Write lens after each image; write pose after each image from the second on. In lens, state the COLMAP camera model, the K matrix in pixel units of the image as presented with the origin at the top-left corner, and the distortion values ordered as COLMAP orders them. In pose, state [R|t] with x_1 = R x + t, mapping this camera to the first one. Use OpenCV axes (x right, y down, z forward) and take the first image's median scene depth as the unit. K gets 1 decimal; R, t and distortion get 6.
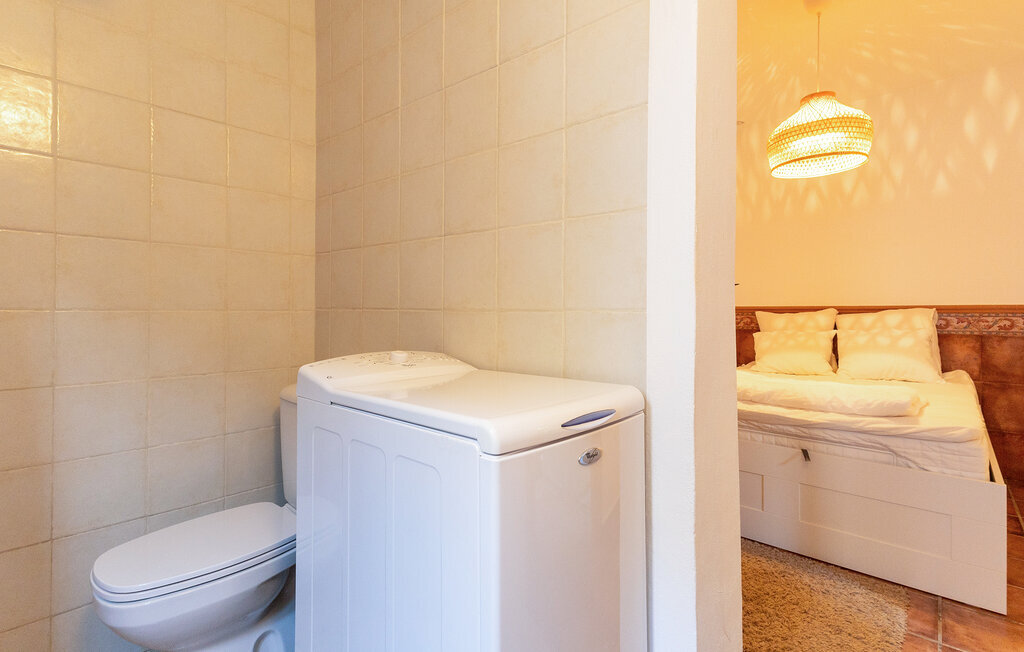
lens RADIAL K [[486.1, 0, 518.2], [0, 486.1, 318.4], [0, 0, 1]] dist [0.017105, -0.007582]
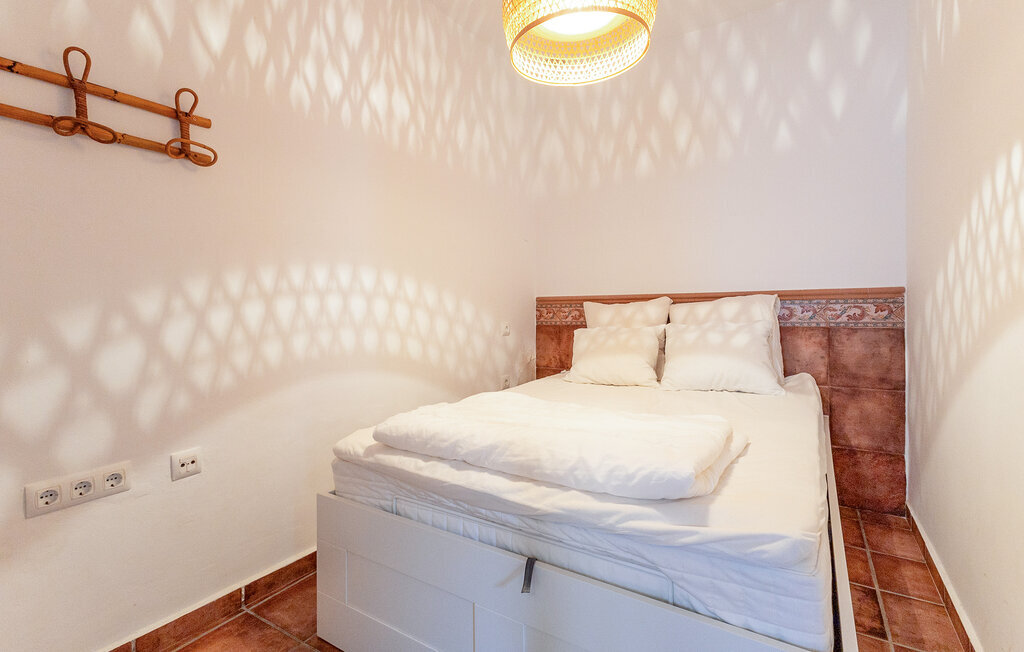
lens RADIAL K [[482.6, 0, 513.0], [0, 482.6, 321.7], [0, 0, 1]] dist [0.015304, -0.000083]
pose [[0.985368, -0.023768, 0.168776, 0.312537], [0.020719, 0.999589, 0.019800, -0.000729], [-0.169178, -0.016014, 0.985455, 0.316565]]
